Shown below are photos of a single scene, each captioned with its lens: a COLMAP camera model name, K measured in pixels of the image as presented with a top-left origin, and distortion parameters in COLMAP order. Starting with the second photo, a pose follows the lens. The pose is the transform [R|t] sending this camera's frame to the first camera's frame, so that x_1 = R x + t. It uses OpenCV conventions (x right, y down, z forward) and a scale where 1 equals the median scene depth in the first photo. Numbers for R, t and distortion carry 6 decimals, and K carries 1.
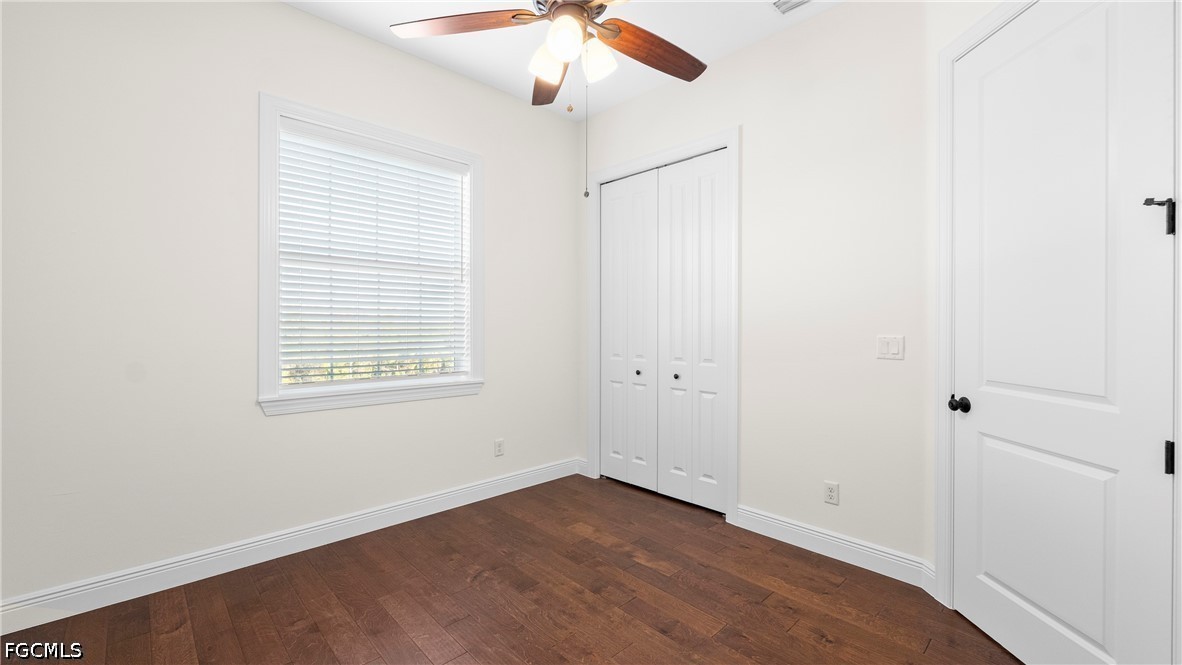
lens RADIAL K [[484.0, 0, 582.4], [0, 484.0, 329.9], [0, 0, 1]] dist [0.002294, 0.000222]
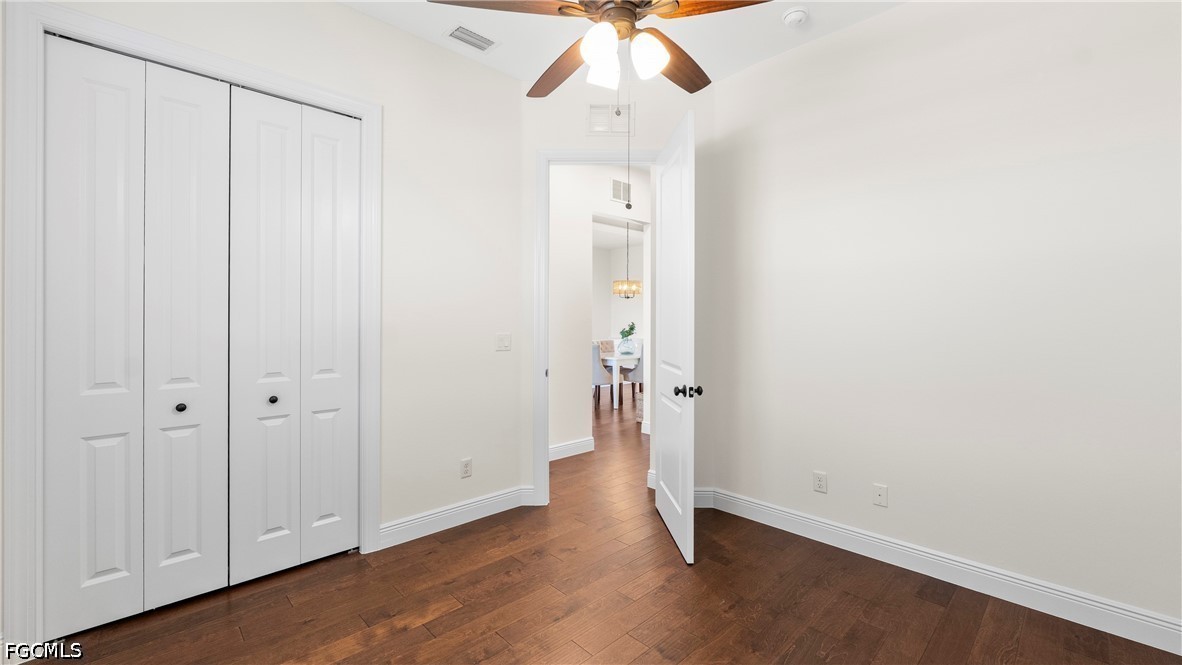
lens RADIAL K [[484.0, 0, 582.4], [0, 484.0, 326.0], [0, 0, 1]] dist [0.002294, 0.000222]
pose [[-0.005952, -0.004224, 0.999973, -0.566155], [0.012029, 0.999918, 0.004296, -0.009140], [-0.999910, 0.012054, -0.005901, 0.611830]]
